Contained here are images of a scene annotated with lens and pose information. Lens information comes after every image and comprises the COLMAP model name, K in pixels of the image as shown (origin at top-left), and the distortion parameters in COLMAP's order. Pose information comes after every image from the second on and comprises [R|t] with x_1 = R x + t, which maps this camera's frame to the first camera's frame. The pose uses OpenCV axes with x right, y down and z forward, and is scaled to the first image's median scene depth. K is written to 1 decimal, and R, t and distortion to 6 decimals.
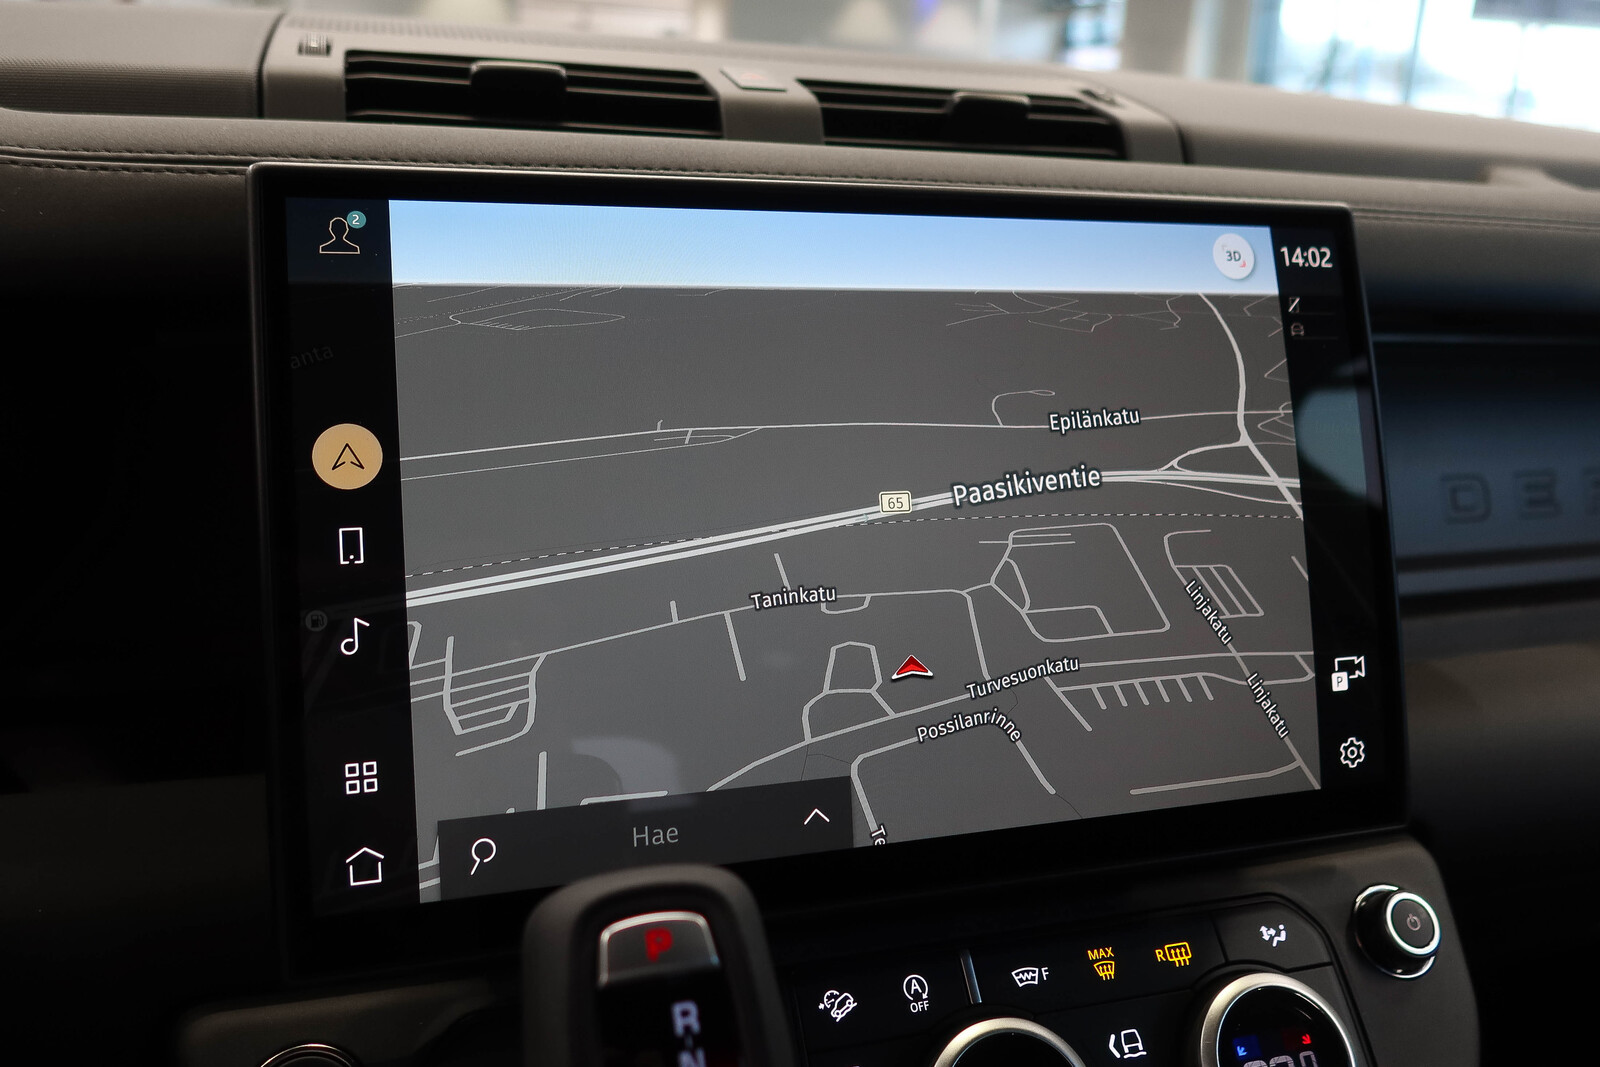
lens RADIAL K [[1283.5, 0, 785.1], [0, 1283.5, 529.4], [0, 0, 1]] dist [-0.013538, -0.012819]
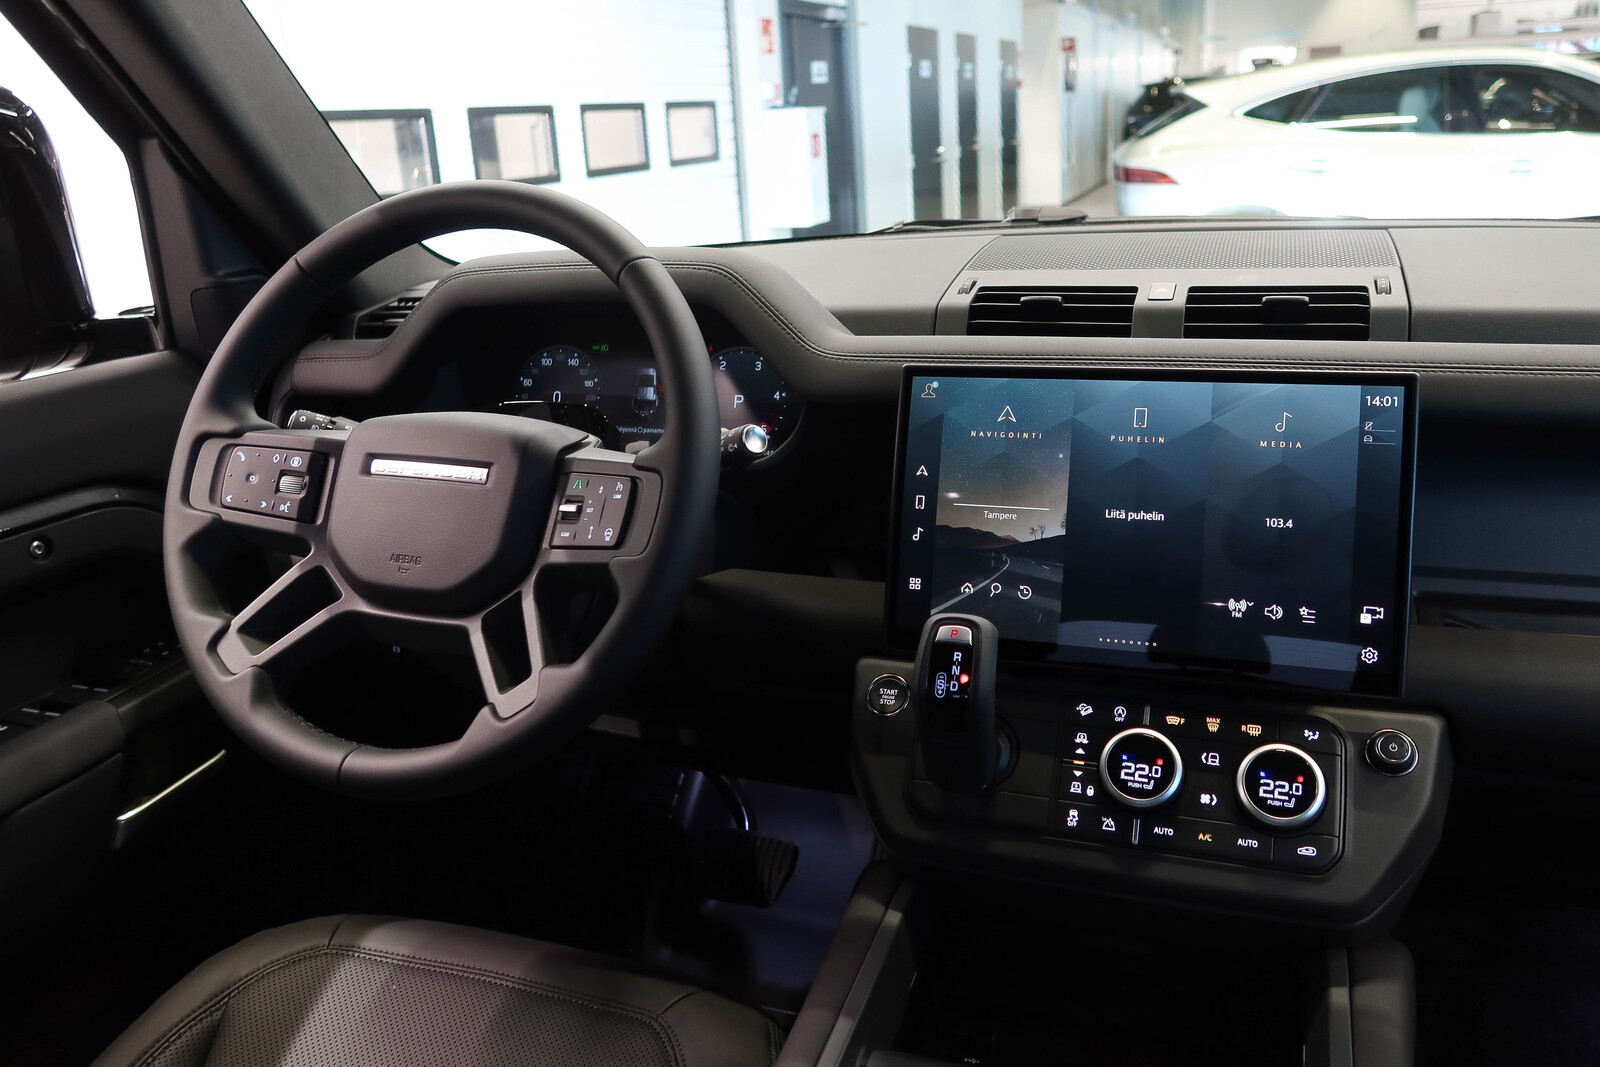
lens RADIAL K [[1283.5, 0, 802.7], [0, 1283.5, 534.3], [0, 0, 1]] dist [-0.013538, -0.012819]
pose [[0.774109, 0.113412, -0.622810, 0.977782], [-0.085000, 0.993534, 0.075271, -0.085266], [0.627319, -0.005329, 0.778744, -1.085648]]
